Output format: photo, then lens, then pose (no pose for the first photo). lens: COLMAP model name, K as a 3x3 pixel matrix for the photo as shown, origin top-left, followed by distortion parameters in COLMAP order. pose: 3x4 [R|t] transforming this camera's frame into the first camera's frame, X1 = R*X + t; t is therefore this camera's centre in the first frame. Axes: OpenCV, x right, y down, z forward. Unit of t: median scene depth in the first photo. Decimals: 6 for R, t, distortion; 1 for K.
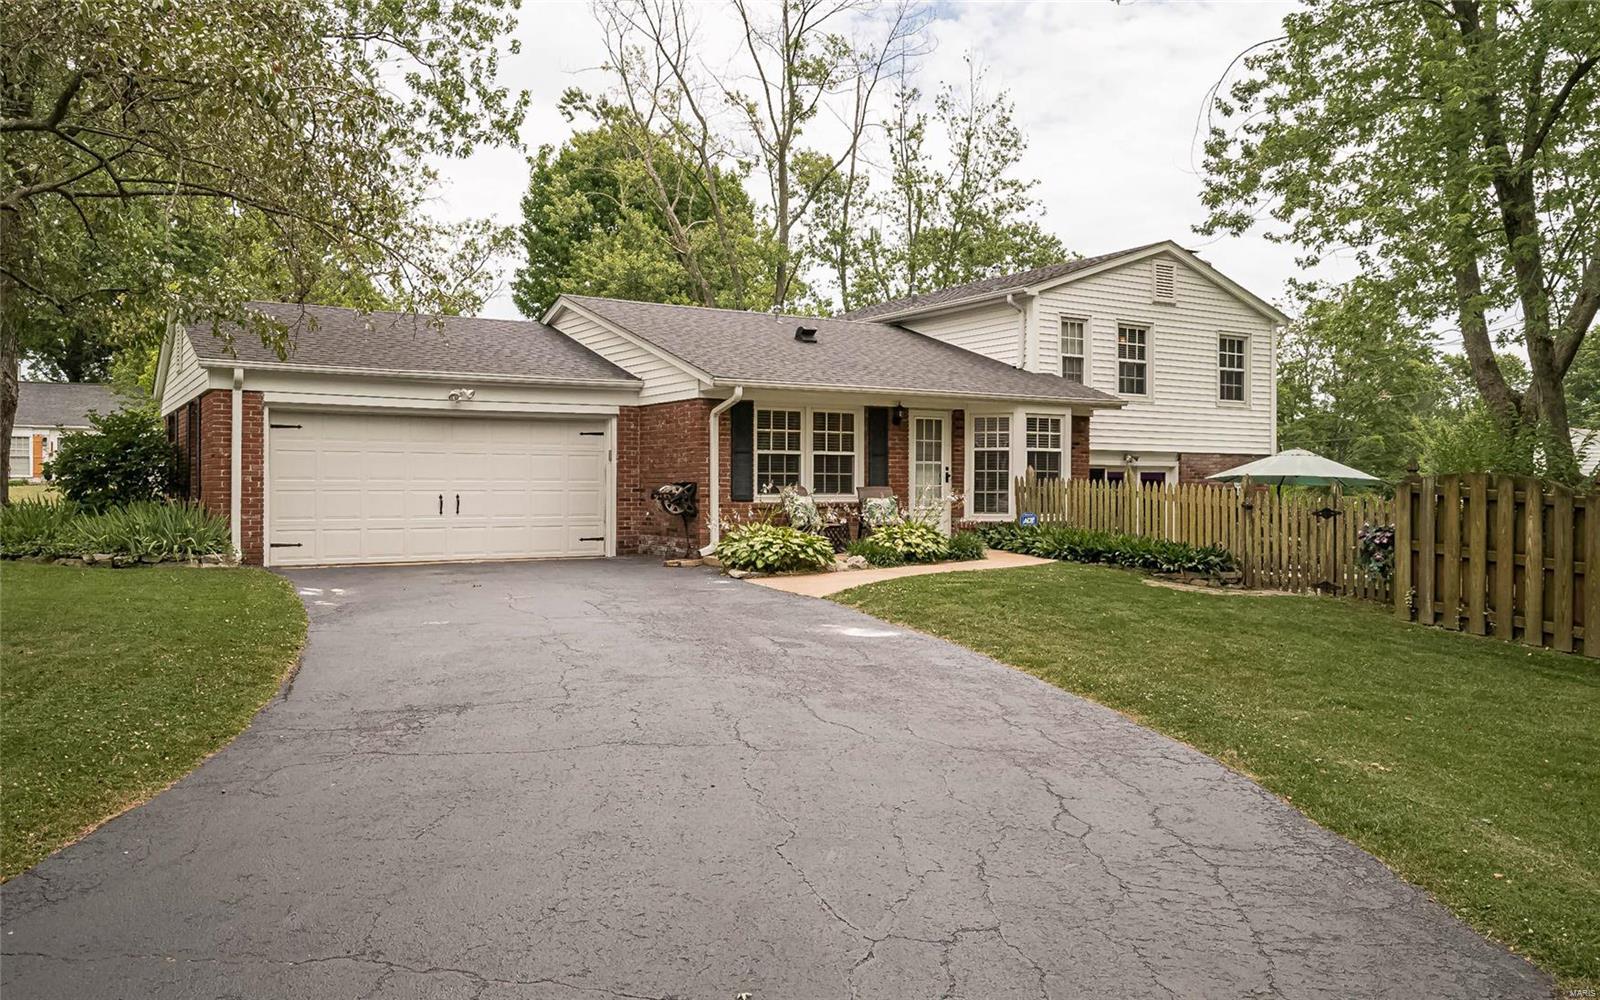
lens RADIAL K [[1118.2, 0, 800.0], [0, 1118.2, 500.0], [0, 0, 1]] dist [0.010167, -0.001841]
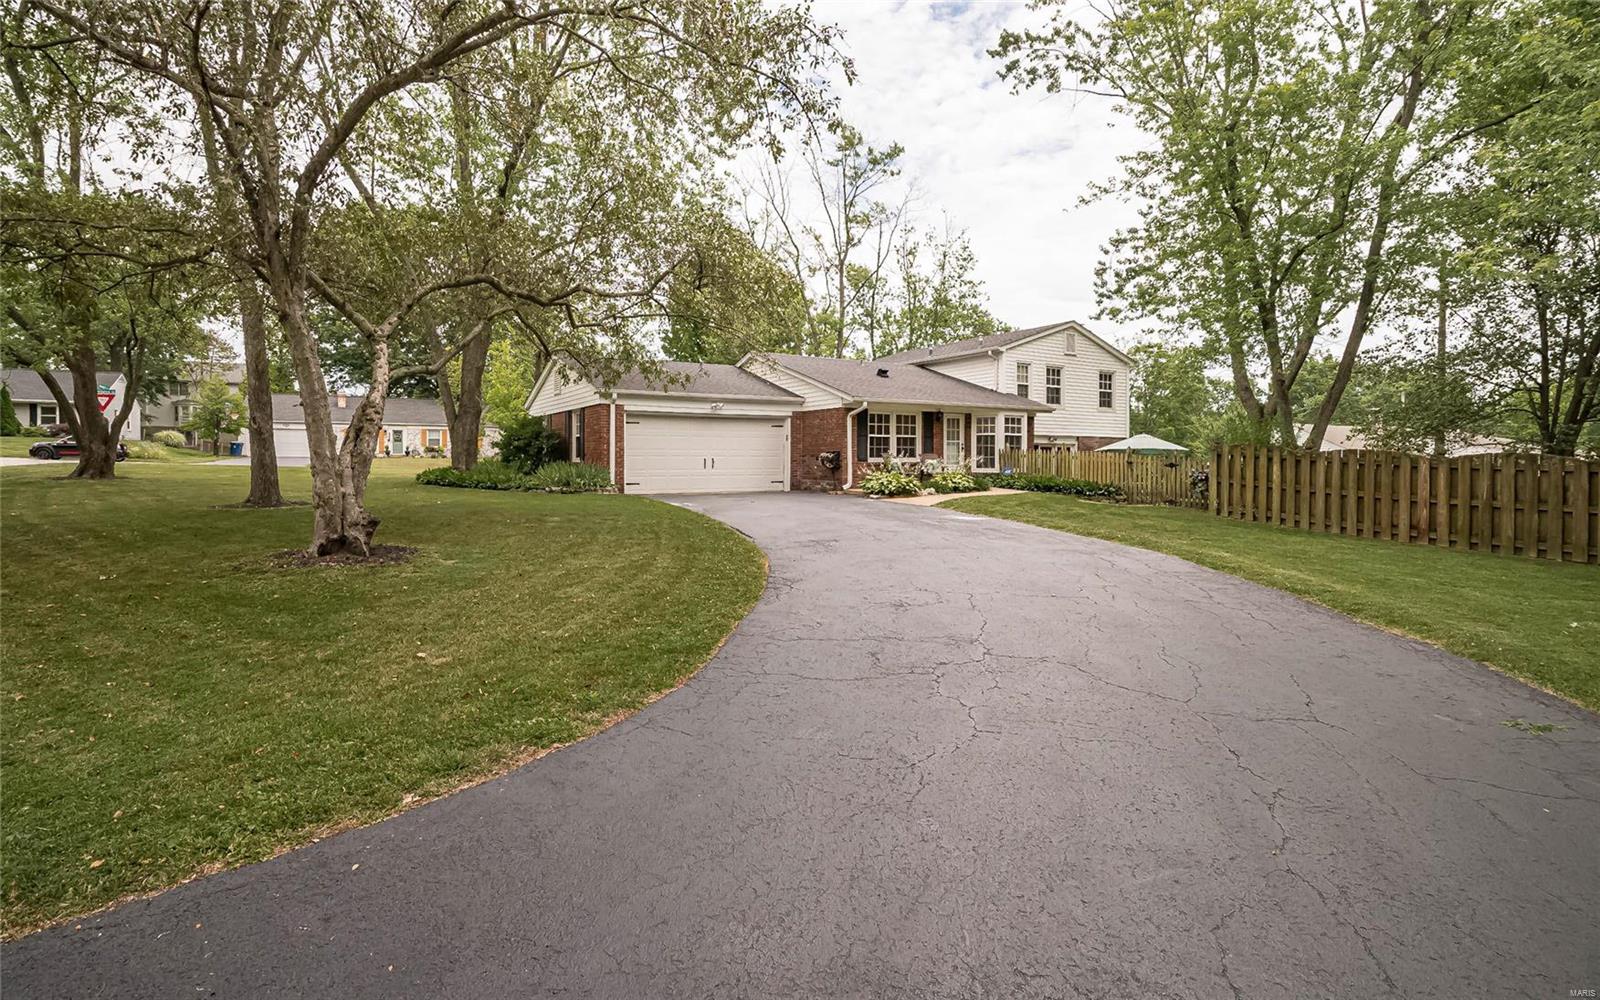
lens RADIAL K [[717.1, 0, 798.5], [0, 717.1, 474.1], [0, 0, 1]] dist [-0.000348, 0.000235]
pose [[0.999982, -0.001612, 0.005705, -0.149997], [0.001575, 0.999978, 0.006501, 0.013371], [-0.005715, -0.006492, 0.999963, -0.203711]]
